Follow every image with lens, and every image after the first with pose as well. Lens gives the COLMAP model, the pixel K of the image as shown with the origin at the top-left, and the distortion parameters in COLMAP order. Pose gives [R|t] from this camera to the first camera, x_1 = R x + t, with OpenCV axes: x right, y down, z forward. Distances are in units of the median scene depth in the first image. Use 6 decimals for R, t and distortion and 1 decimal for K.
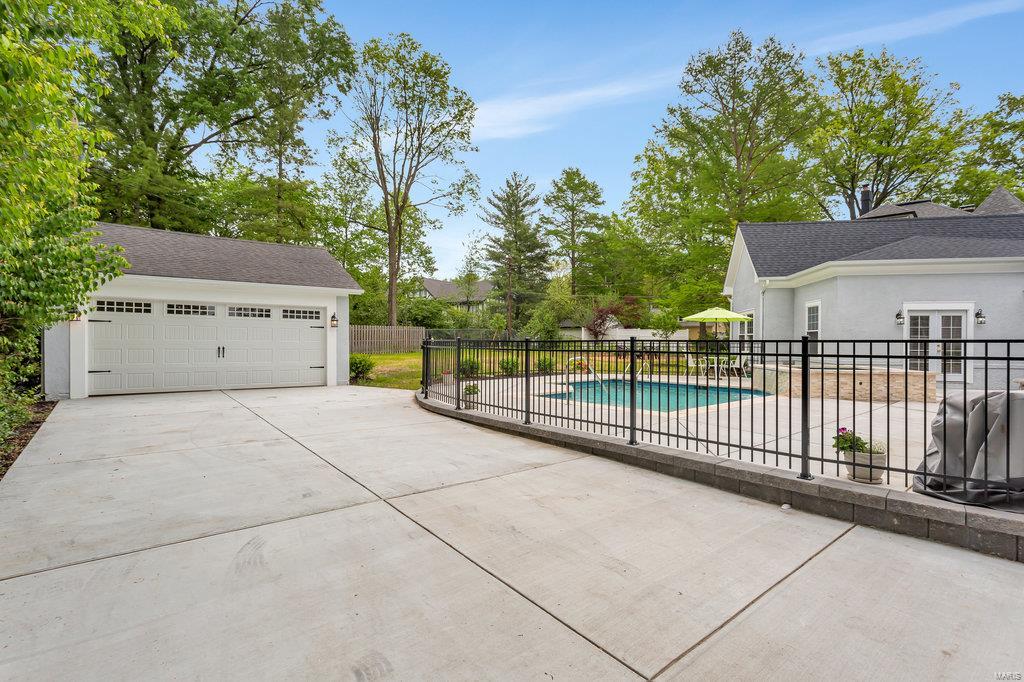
lens RADIAL K [[490.7, 0, 512.0], [0, 490.7, 341.0], [0, 0, 1]] dist [0.000322, -0.000261]
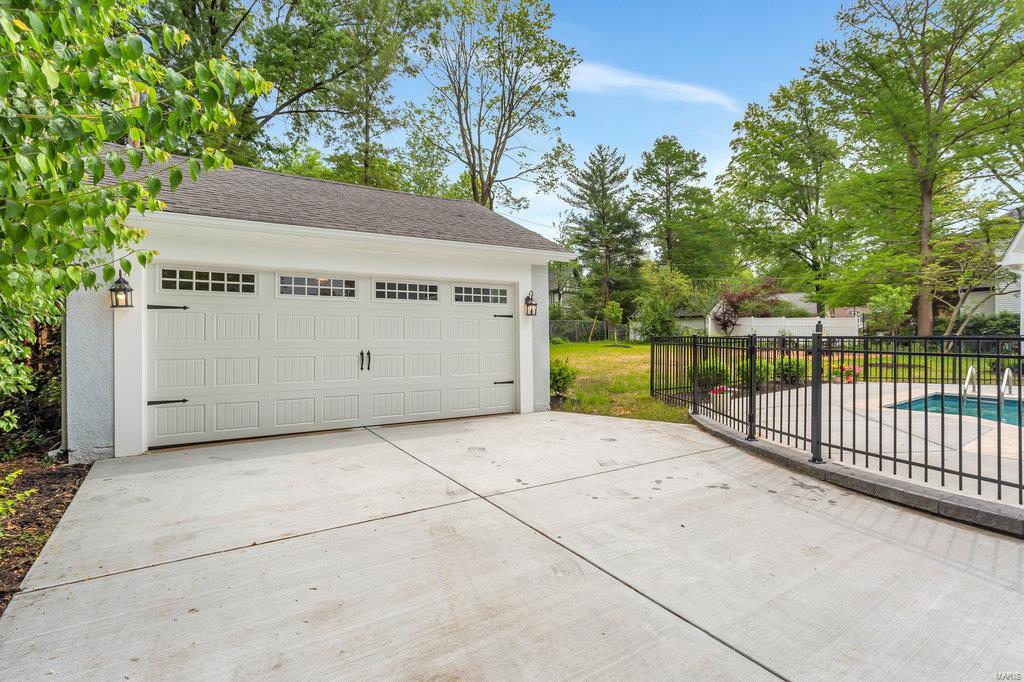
lens RADIAL K [[490.7, 0, 510.7], [0, 490.7, 337.1], [0, 0, 1]] dist [0.003679, 0.000207]
pose [[0.995652, -0.009207, -0.092697, -0.102757], [0.009847, 0.999931, 0.006444, -0.001902], [0.092631, -0.007329, 0.995674, 0.123032]]
